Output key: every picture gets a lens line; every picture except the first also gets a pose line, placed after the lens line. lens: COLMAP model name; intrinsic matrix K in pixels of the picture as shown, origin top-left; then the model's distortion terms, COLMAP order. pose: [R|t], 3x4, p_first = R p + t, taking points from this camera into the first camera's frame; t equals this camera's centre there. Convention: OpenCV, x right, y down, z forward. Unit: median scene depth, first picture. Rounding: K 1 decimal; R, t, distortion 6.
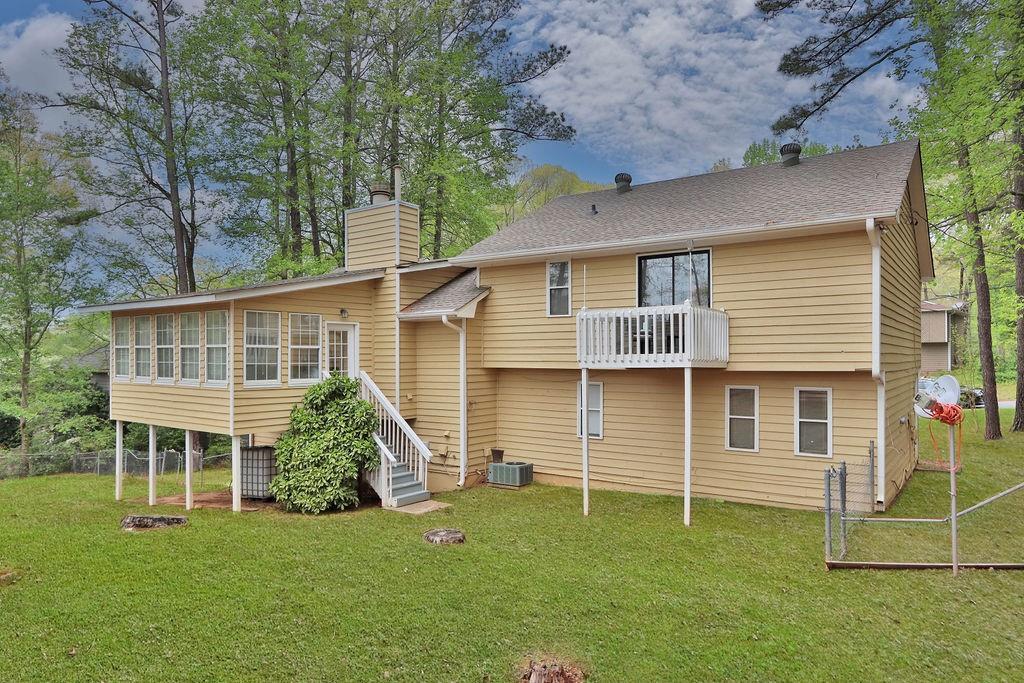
lens RADIAL K [[657.6, 0, 506.4], [0, 657.6, 367.1], [0, 0, 1]] dist [0.005159, 0.005038]
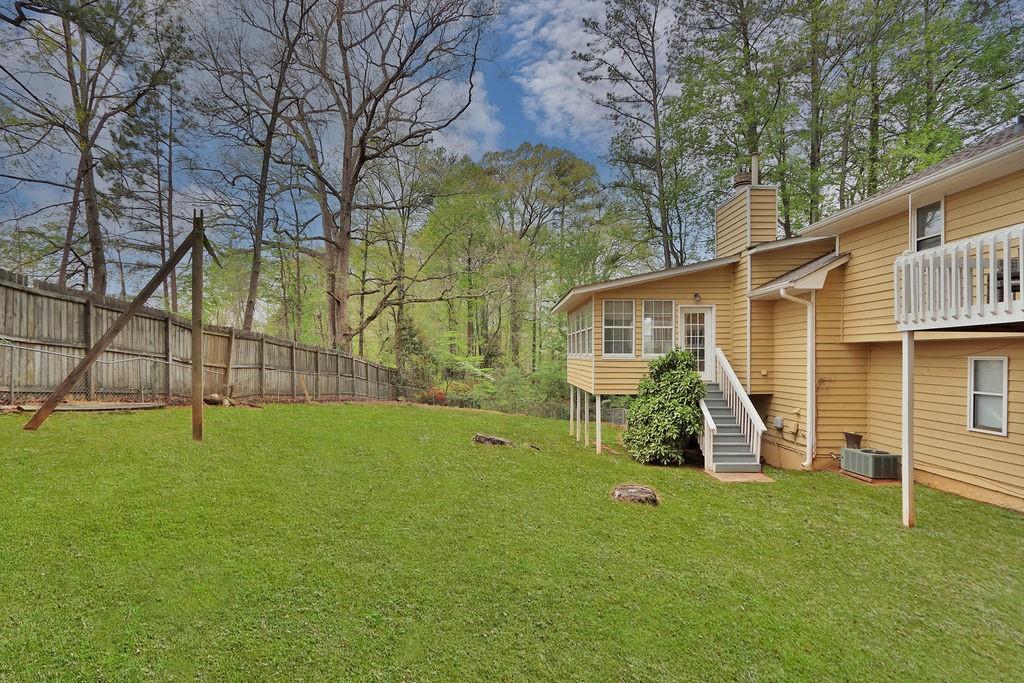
lens RADIAL K [[483.5, 0, 510.7], [0, 483.5, 357.7], [0, 0, 1]] dist [-0.001280, -0.000616]
pose [[0.597652, 0.004192, -0.801745, 0.228165], [-0.010986, 0.999935, -0.002961, 0.028751], [0.801680, 0.010577, 0.597659, 0.228027]]
